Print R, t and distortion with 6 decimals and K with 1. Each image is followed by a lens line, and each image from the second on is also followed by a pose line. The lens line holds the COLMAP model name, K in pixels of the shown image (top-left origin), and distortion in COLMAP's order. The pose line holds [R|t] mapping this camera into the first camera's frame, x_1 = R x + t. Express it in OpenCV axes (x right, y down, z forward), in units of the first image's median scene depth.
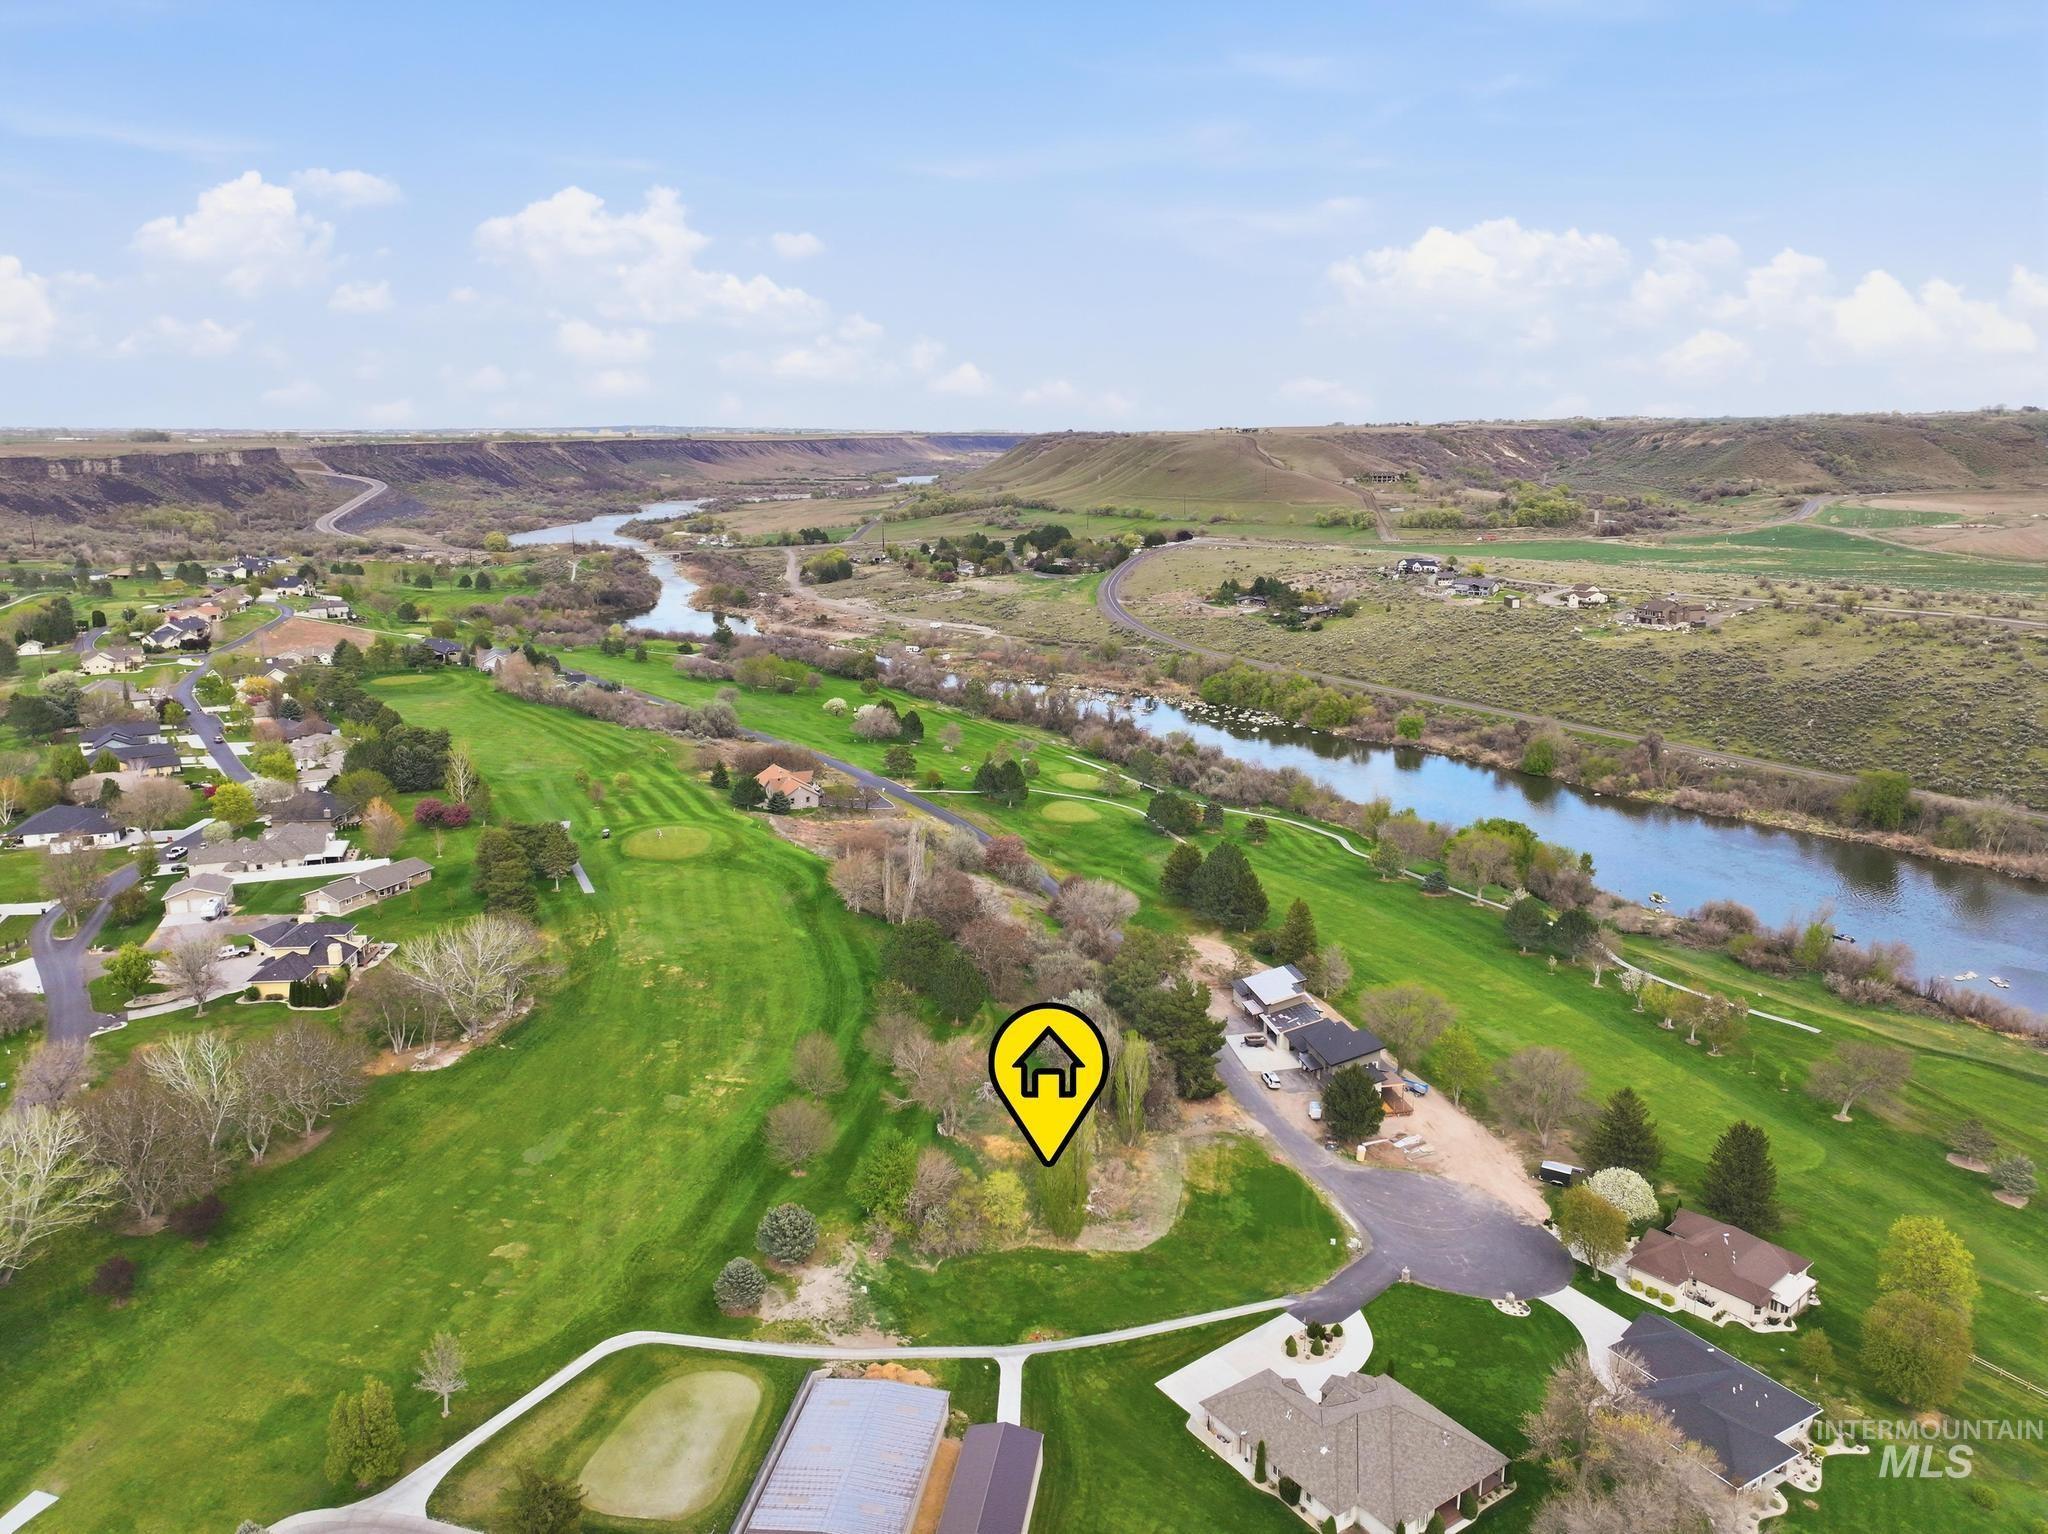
lens RADIAL K [[1434.3, 0, 1037.2], [0, 1434.3, 765.1], [0, 0, 1]] dist [0.001490, 0.008274]
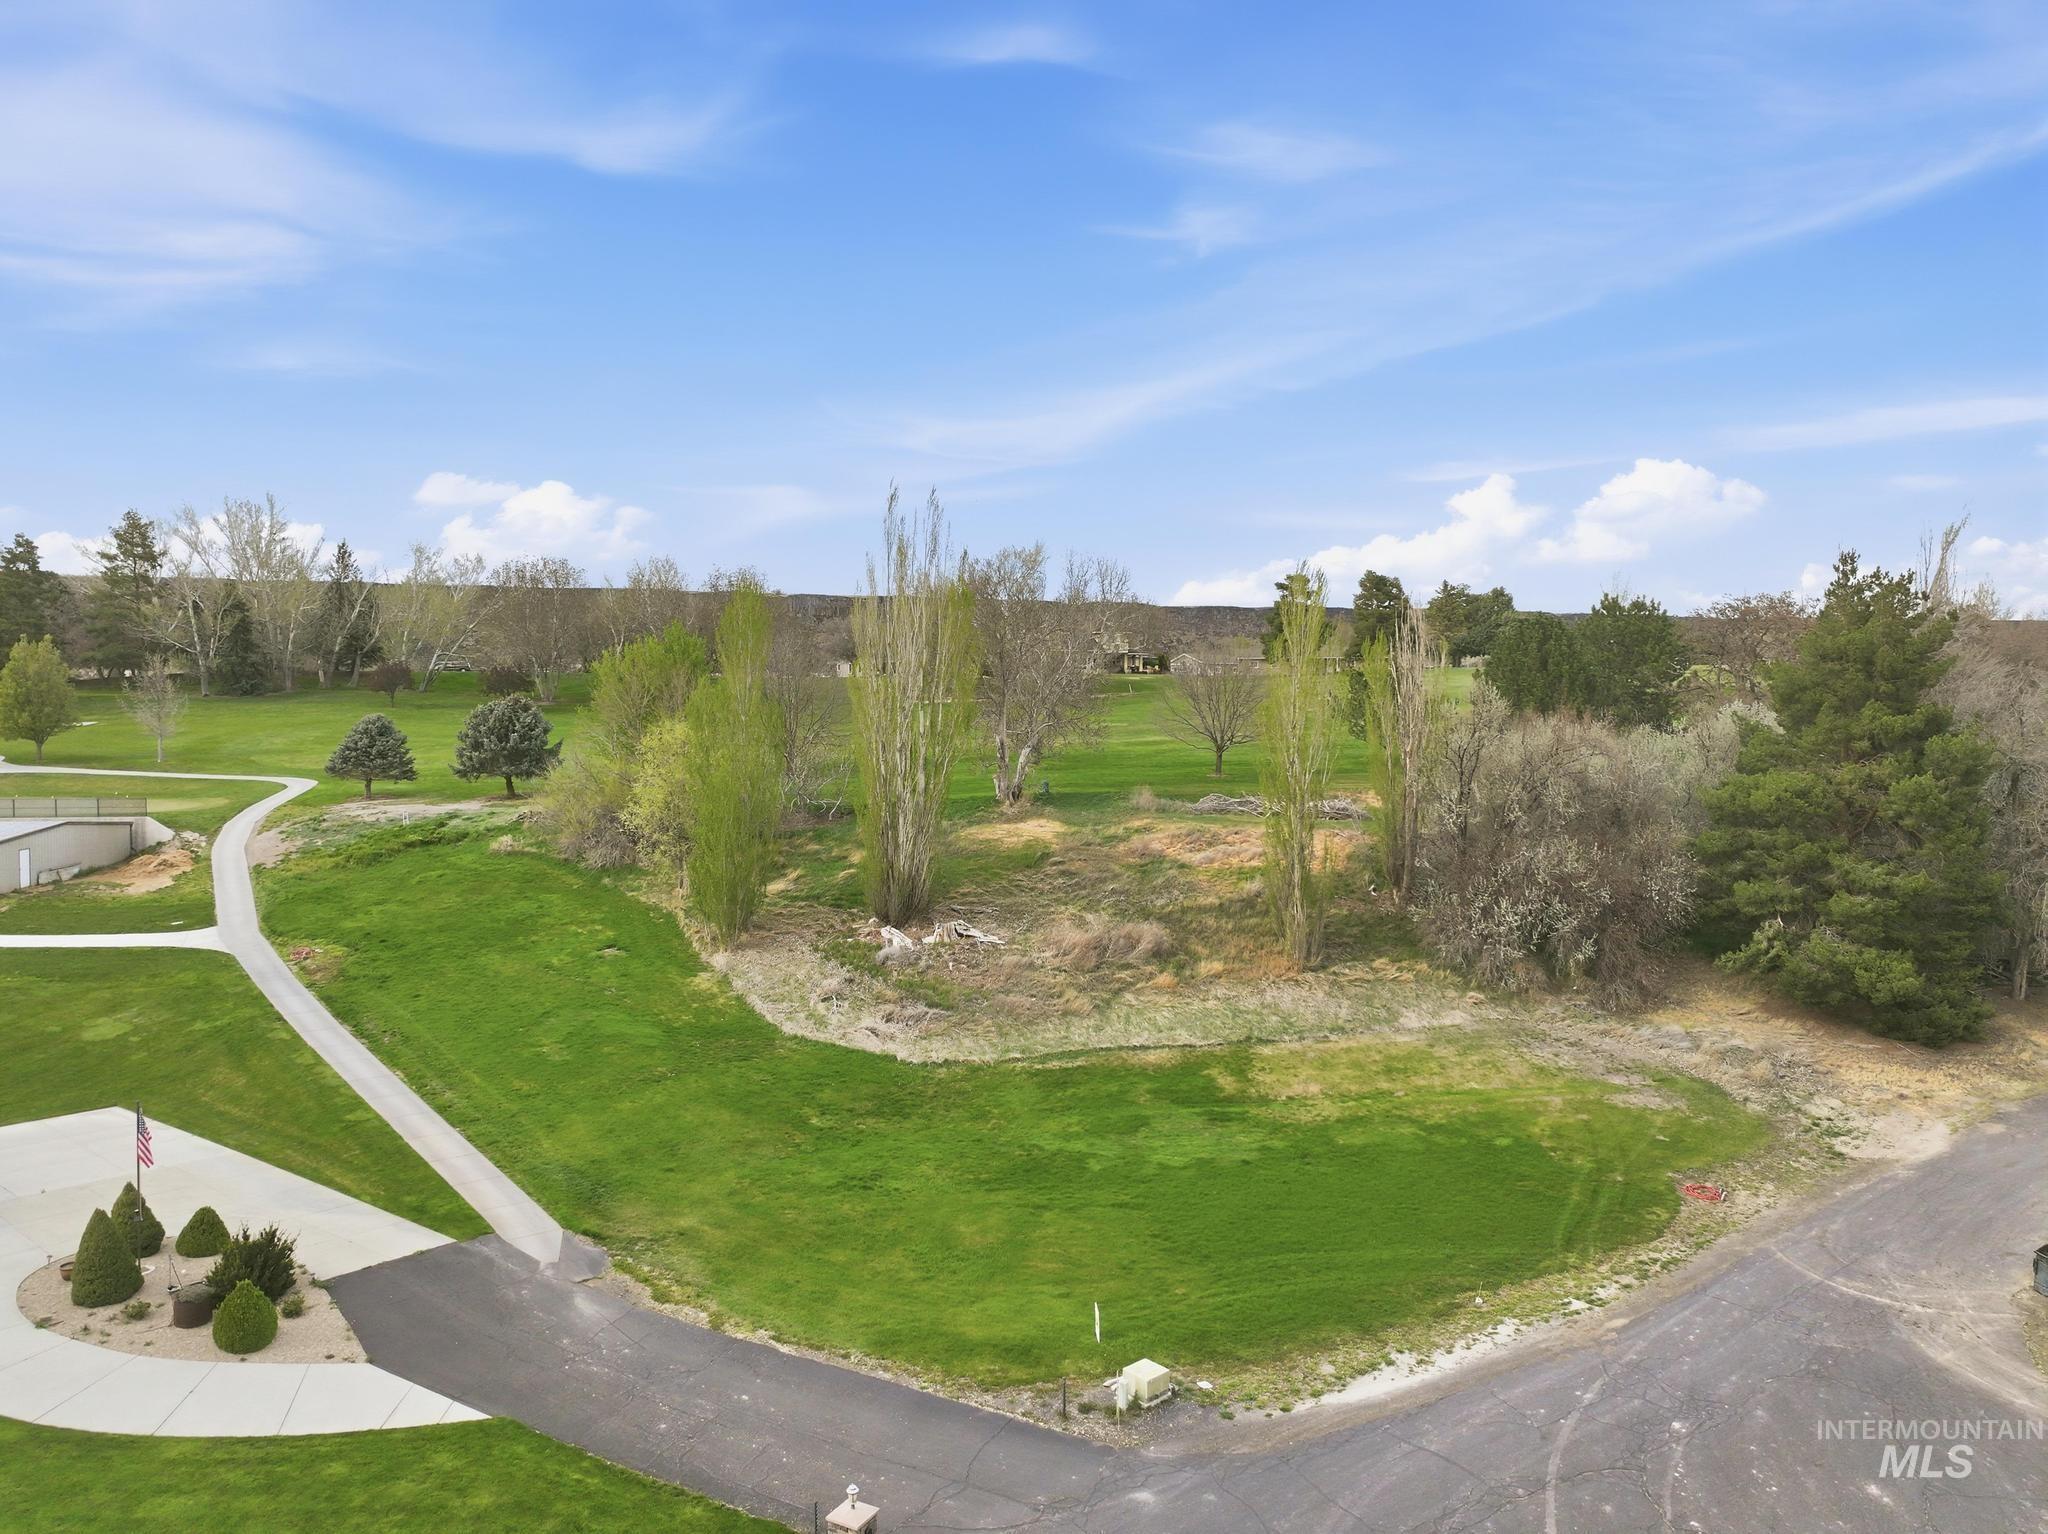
lens RADIAL K [[1434.3, 0, 1037.2], [0, 1434.3, 765.1], [0, 0, 1]] dist [0.001490, 0.008274]
pose [[0.251393, 0.031849, -0.967361, 0.186352], [-0.212596, 0.976867, -0.023087, 0.126853], [0.944248, 0.211461, 0.252348, 0.444439]]
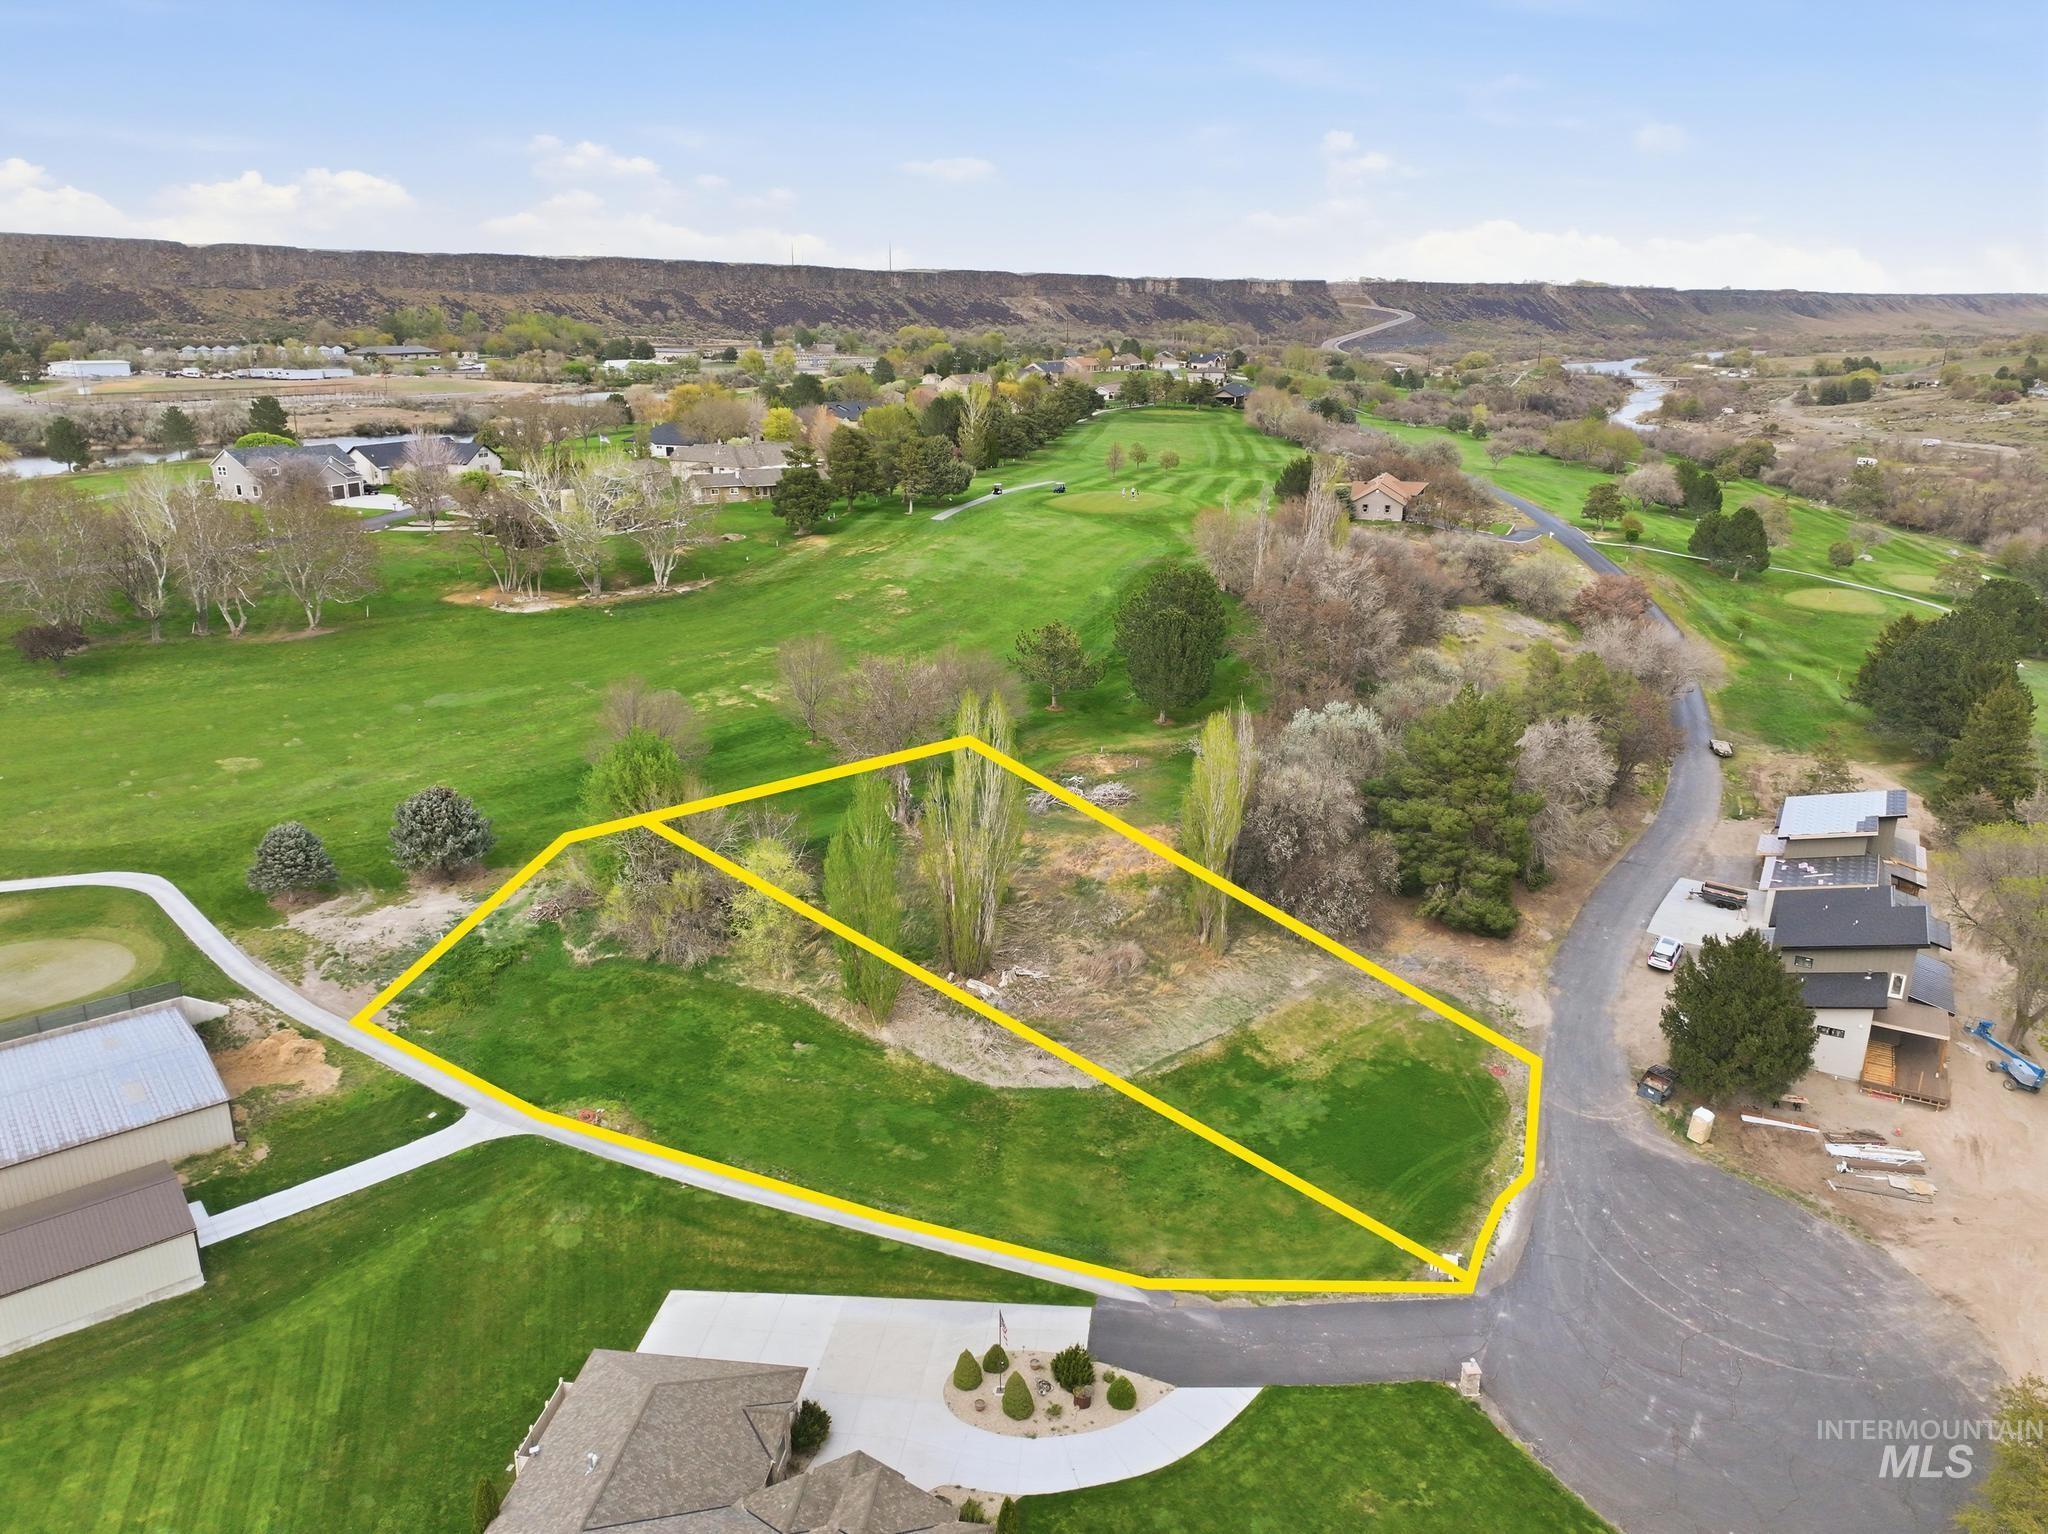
lens RADIAL K [[1434.3, 0, 1037.2], [0, 1434.3, 765.1], [0, 0, 1]] dist [0.001490, 0.008274]
pose [[0.747636, 0.199968, -0.633288, 0.175836], [-0.150464, 0.979797, 0.131750, 0.073595], [0.646839, -0.003214, 0.762620, 0.290141]]
